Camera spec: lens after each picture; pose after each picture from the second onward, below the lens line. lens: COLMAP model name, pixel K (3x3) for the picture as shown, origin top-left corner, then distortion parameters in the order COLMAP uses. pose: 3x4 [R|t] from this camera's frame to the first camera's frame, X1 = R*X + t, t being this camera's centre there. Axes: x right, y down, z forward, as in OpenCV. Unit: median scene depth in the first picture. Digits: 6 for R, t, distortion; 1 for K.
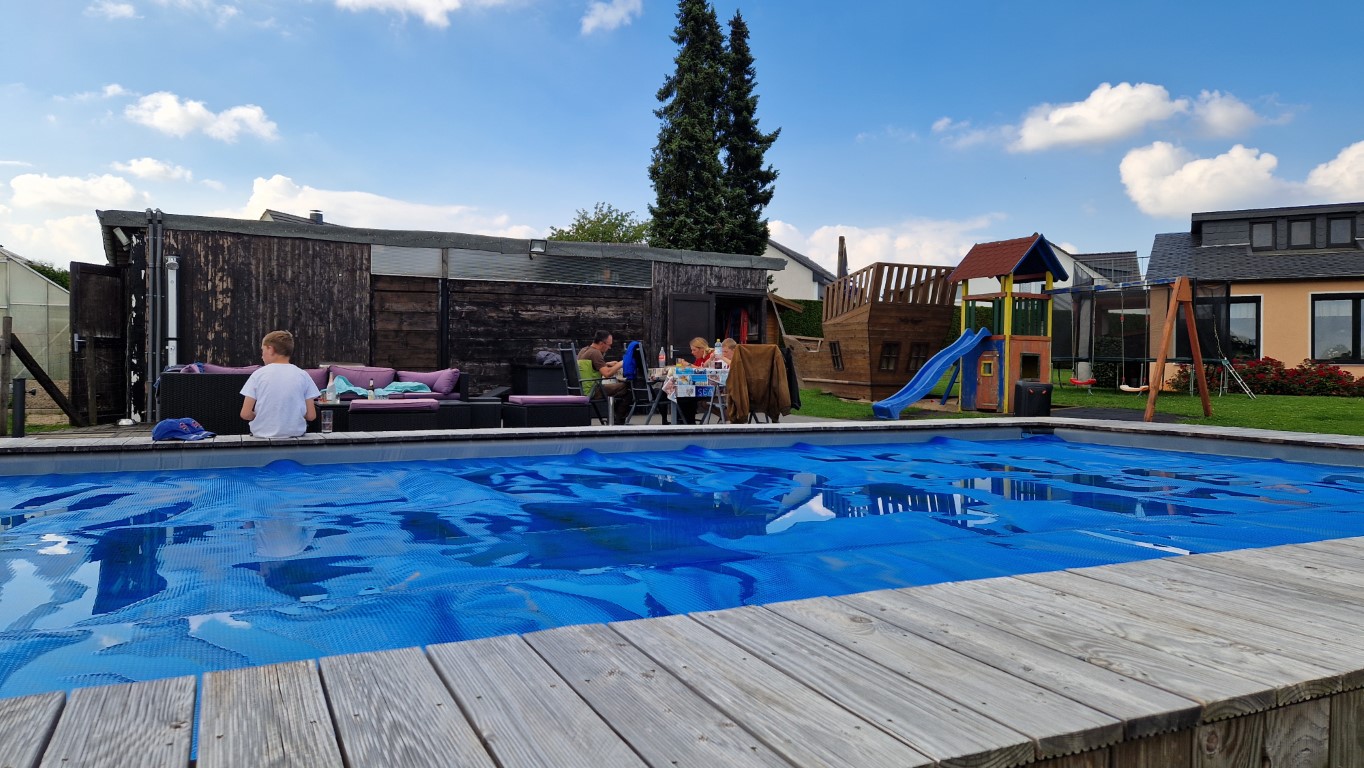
lens RADIAL K [[911.6, 0, 680.4], [0, 911.6, 364.3], [0, 0, 1]] dist [0.084813, -0.071134]
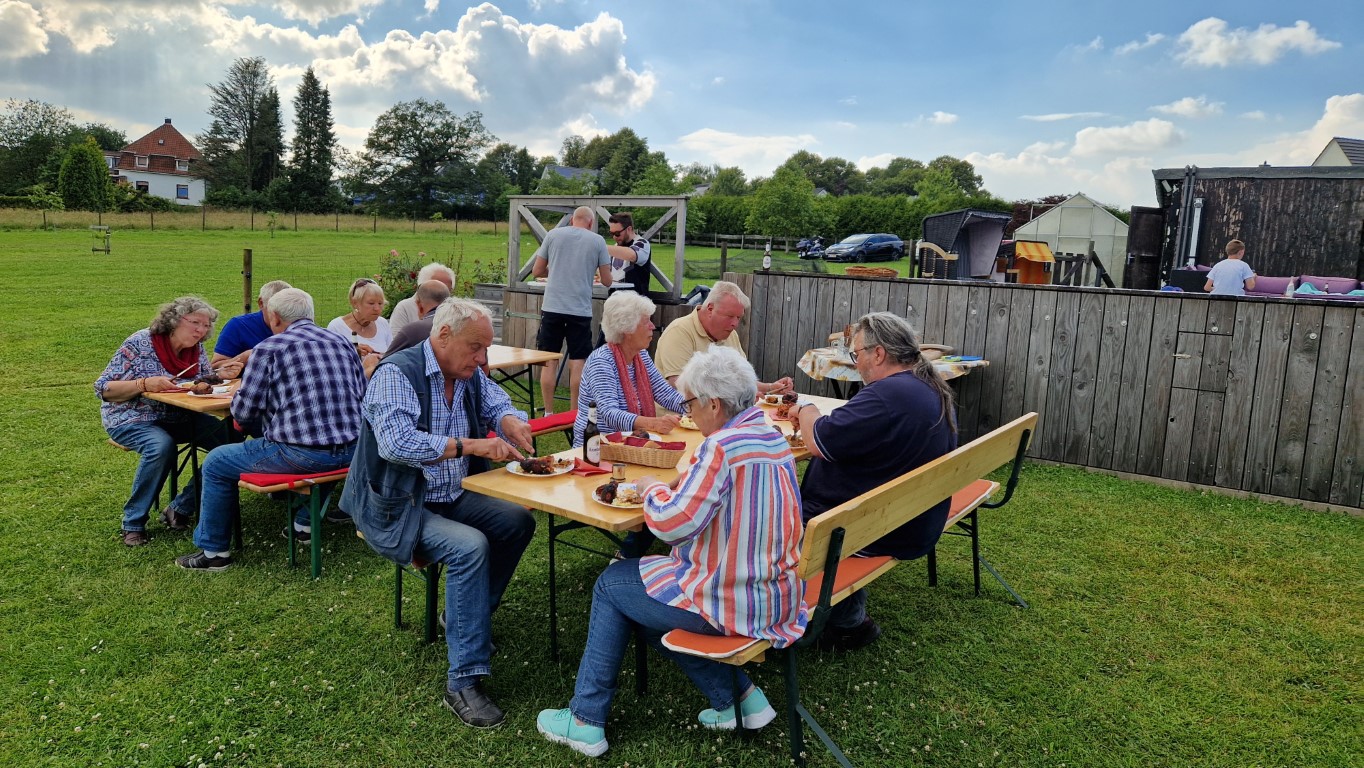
lens RADIAL K [[911.6, 0, 651.6], [0, 911.6, 381.1], [0, 0, 1]] dist [0.084813, -0.071134]
pose [[0.525166, 0.126060, -0.841611, 0.202852], [-0.046971, 0.991754, 0.119239, 0.024705], [0.849703, -0.023089, 0.526757, -0.385271]]
